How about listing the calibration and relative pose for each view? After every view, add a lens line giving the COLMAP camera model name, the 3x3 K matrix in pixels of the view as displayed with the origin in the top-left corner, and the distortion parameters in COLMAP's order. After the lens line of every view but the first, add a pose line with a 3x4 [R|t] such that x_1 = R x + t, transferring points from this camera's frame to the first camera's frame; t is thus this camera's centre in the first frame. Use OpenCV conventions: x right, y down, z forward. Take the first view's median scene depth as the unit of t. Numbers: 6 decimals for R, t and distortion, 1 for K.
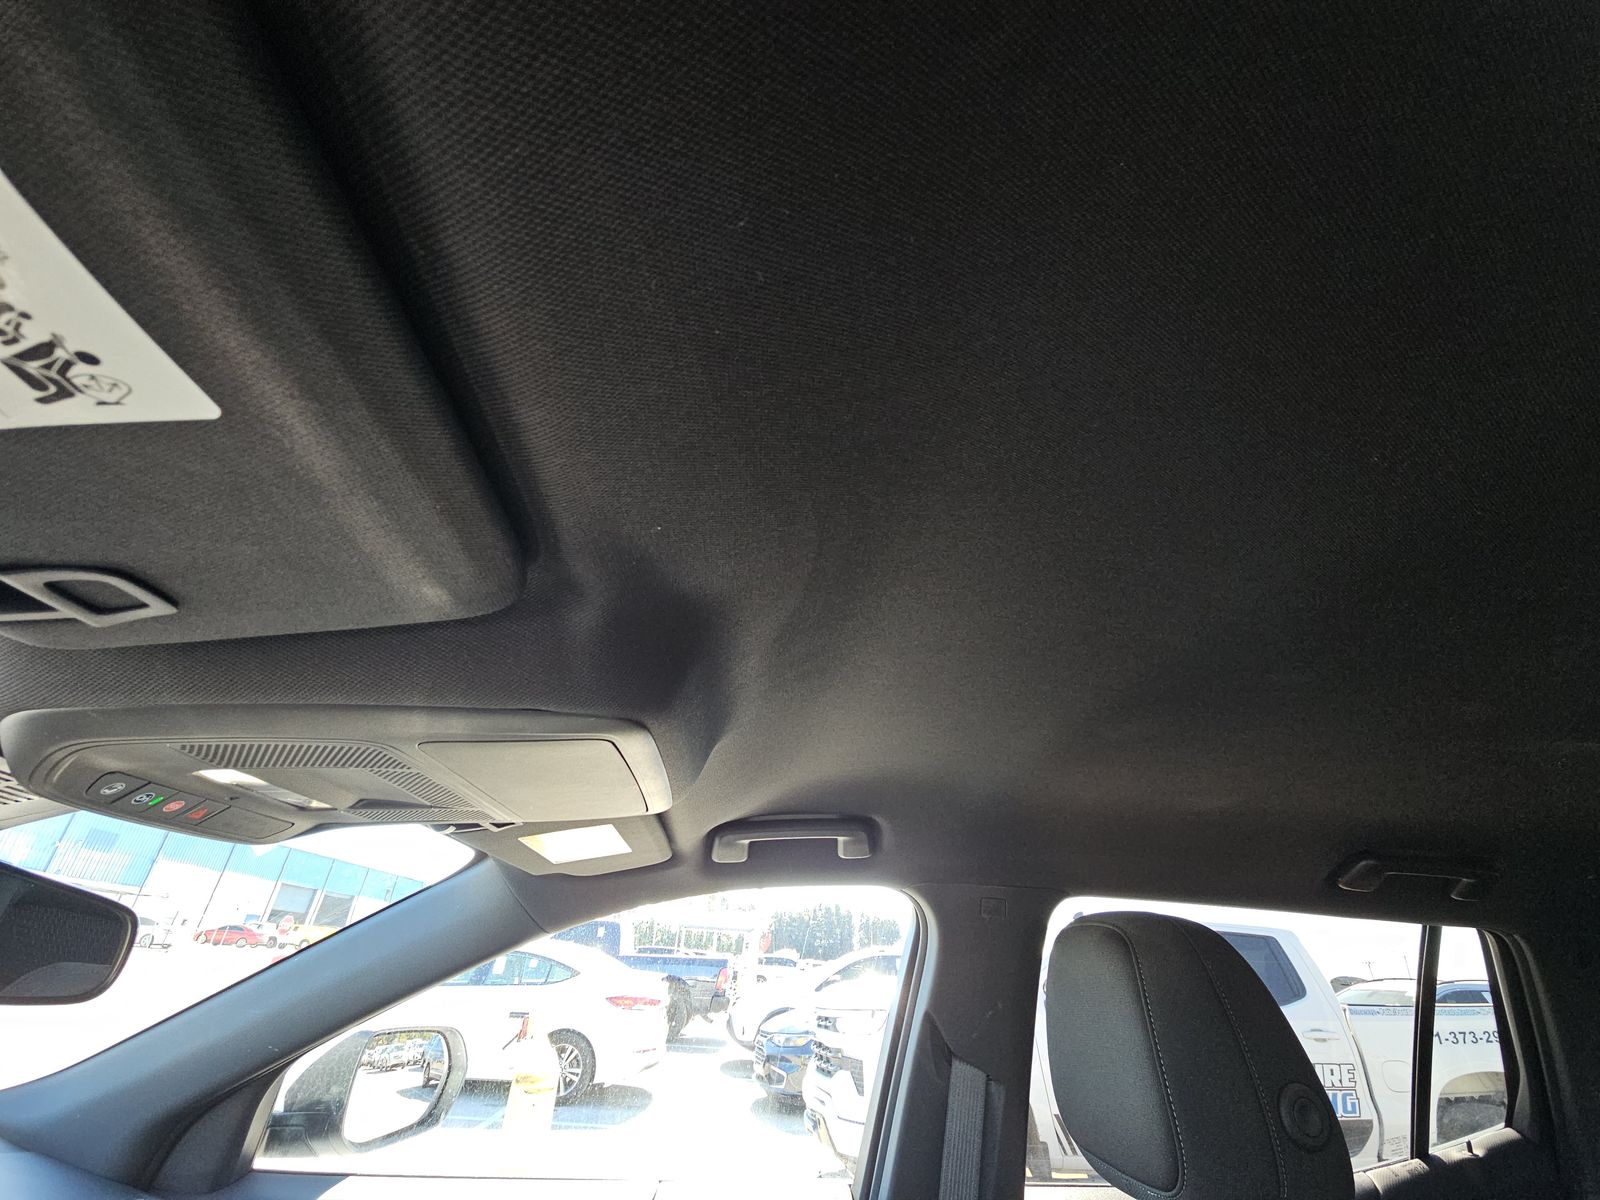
lens RADIAL K [[656.6, 0, 800.7], [0, 656.6, 601.1], [0, 0, 1]] dist [-0.001311, -0.000702]
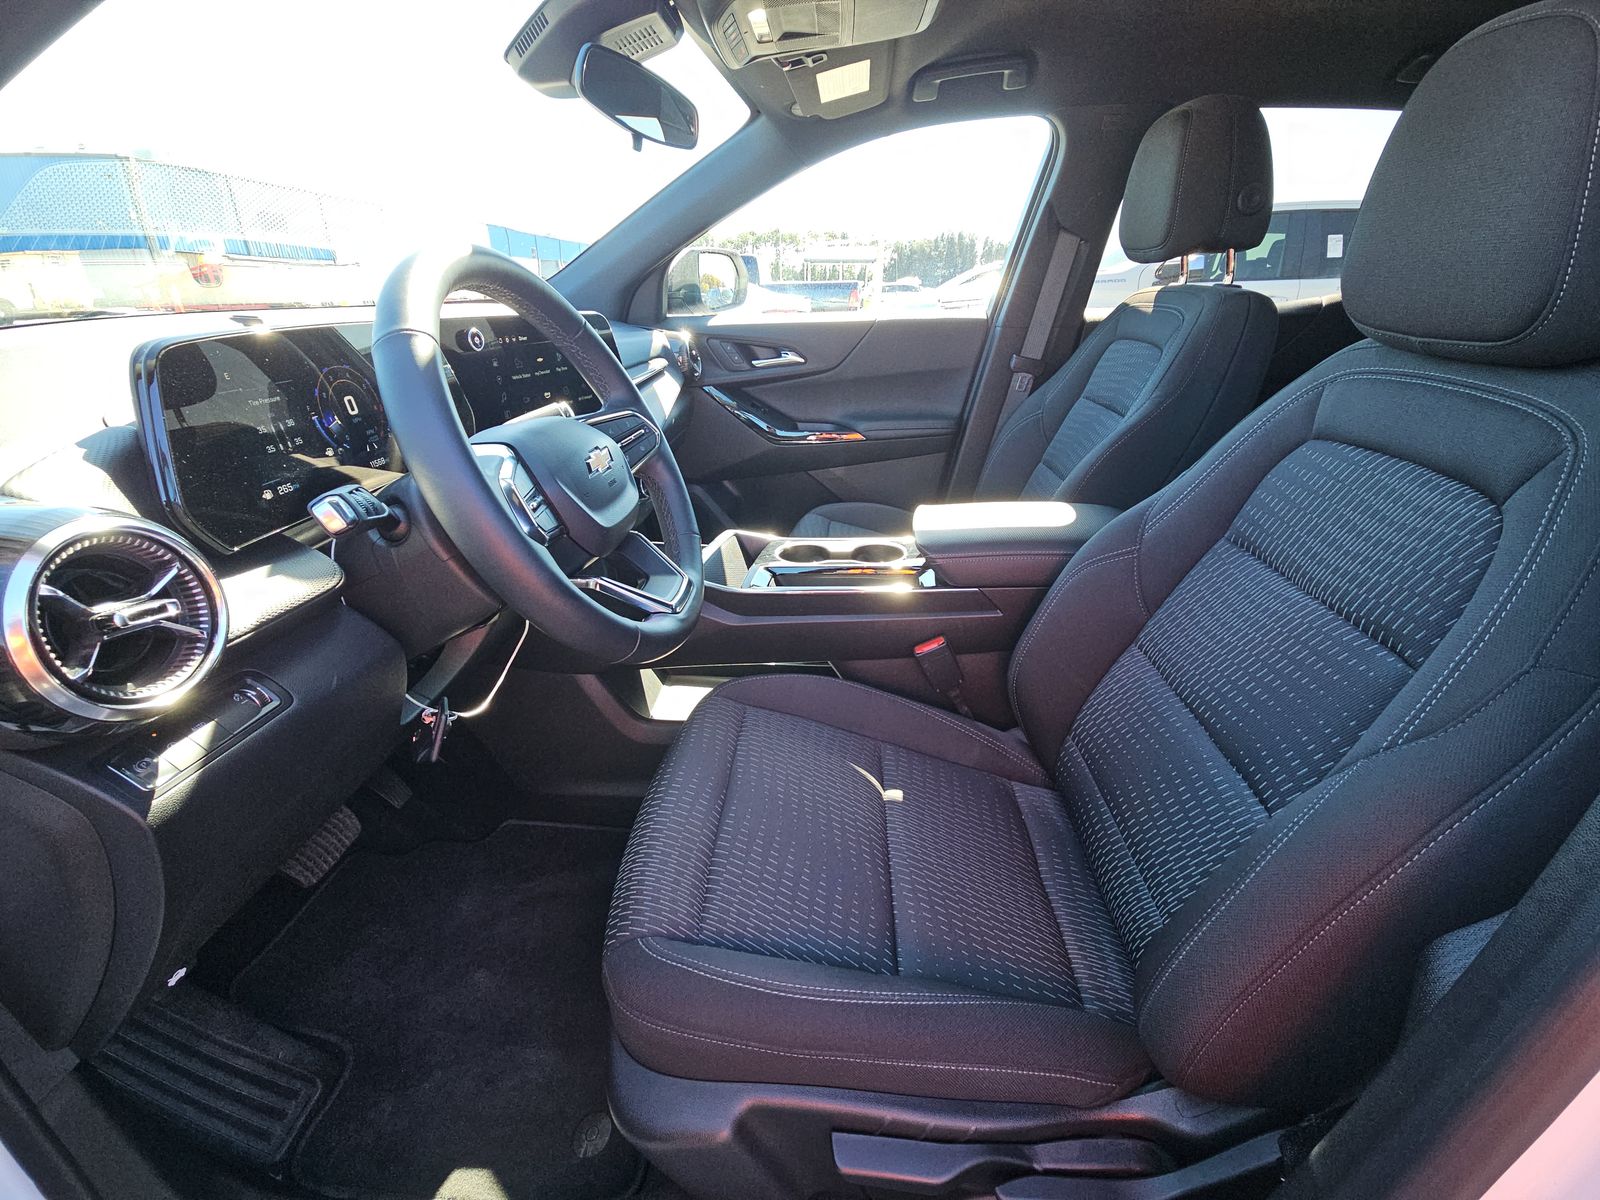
lens RADIAL K [[656.6, 0, 811.5], [0, 656.6, 600.2], [0, 0, 1]] dist [-0.001311, -0.000702]
pose [[0.988631, 0.023096, -0.148578, -0.108633], [0.105095, 0.600549, 0.792651, -0.108895], [0.107535, -0.799254, 0.591294, -0.721999]]
